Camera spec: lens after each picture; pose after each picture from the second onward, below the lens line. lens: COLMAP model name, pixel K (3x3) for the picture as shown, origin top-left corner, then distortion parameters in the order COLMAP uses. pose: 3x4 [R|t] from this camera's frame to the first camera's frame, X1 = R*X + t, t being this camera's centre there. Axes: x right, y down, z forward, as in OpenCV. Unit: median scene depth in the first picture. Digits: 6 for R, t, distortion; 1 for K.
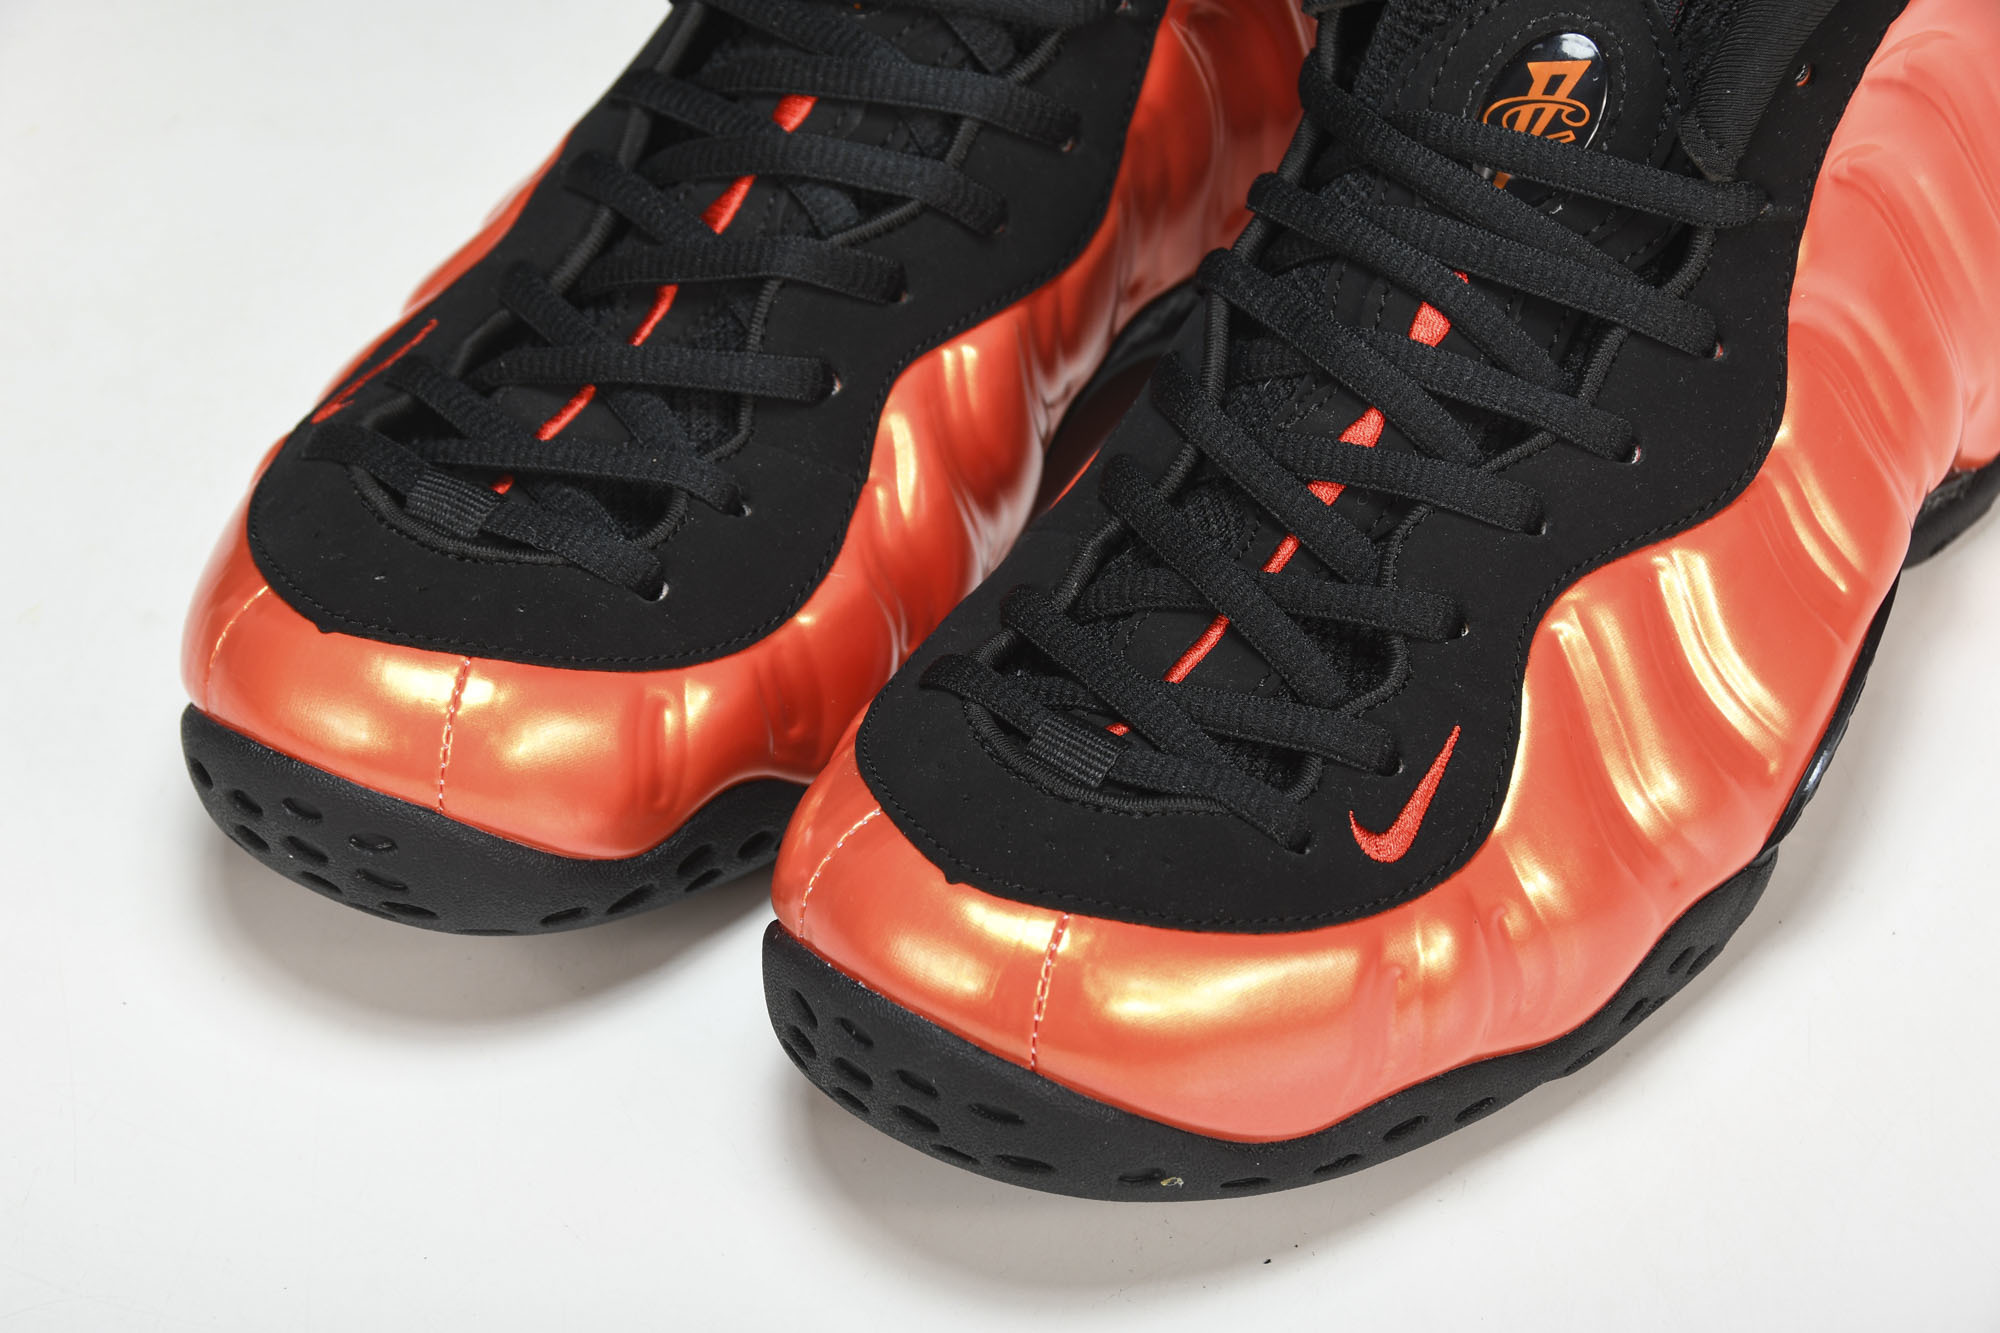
lens RADIAL K [[5764.5, 0, 960.0], [0, 5764.5, 778.0], [0, 0, 1]] dist [0.409451, -0.038644]
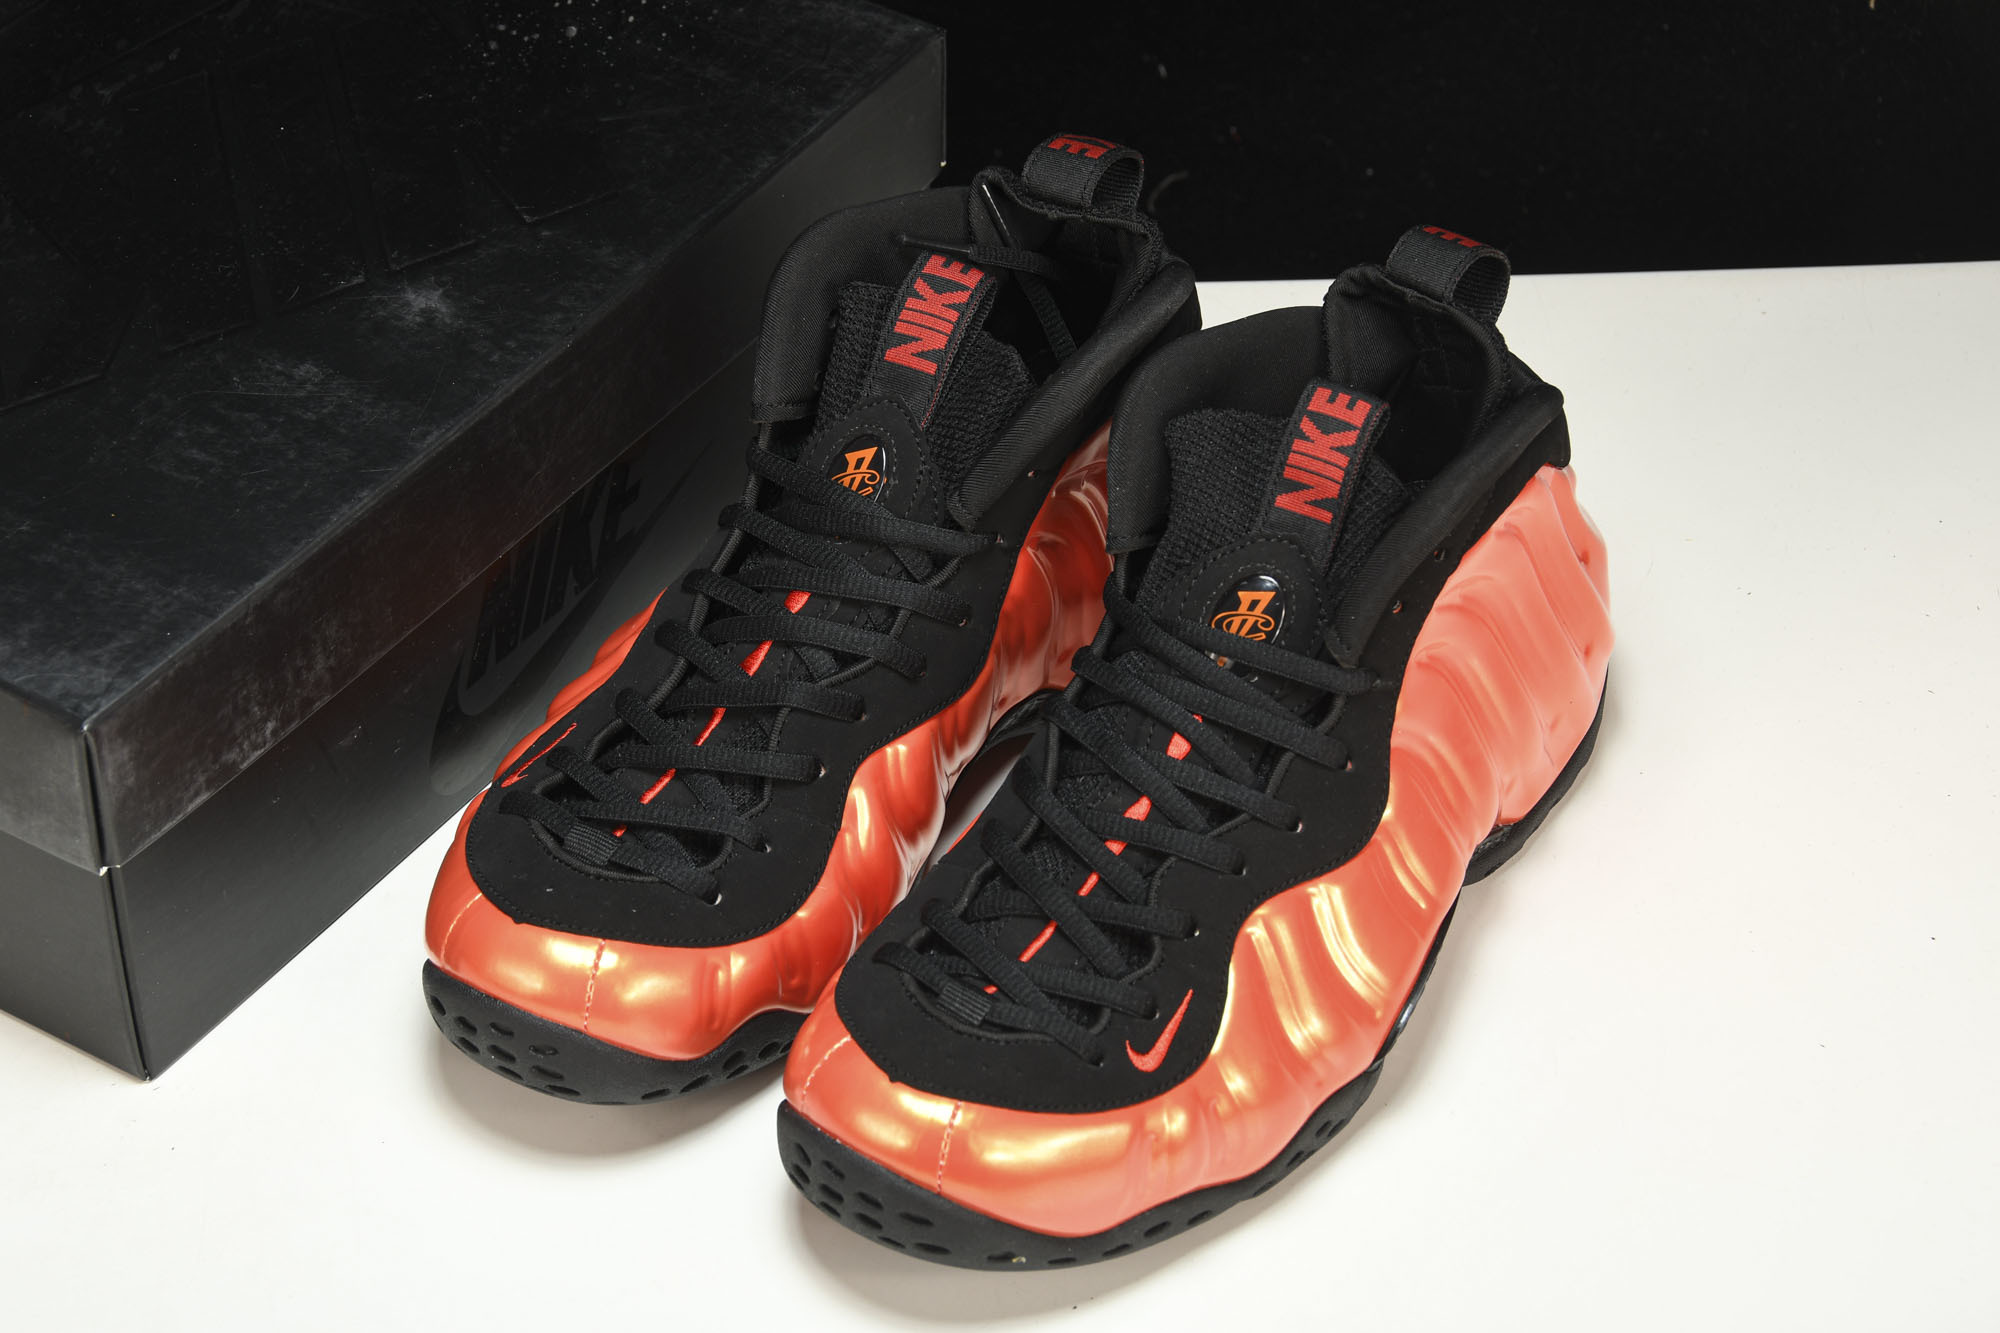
lens RADIAL K [[5224.3, 0, 1008.2], [0, 5224.3, 739.5], [0, 0, 1]] dist [0.413303, -0.057699]
pose [[0.999257, 0.015385, 0.035325, -0.021970], [-0.014567, 0.999622, -0.023300, -0.044427], [-0.035670, 0.022768, 0.999104, -0.513793]]
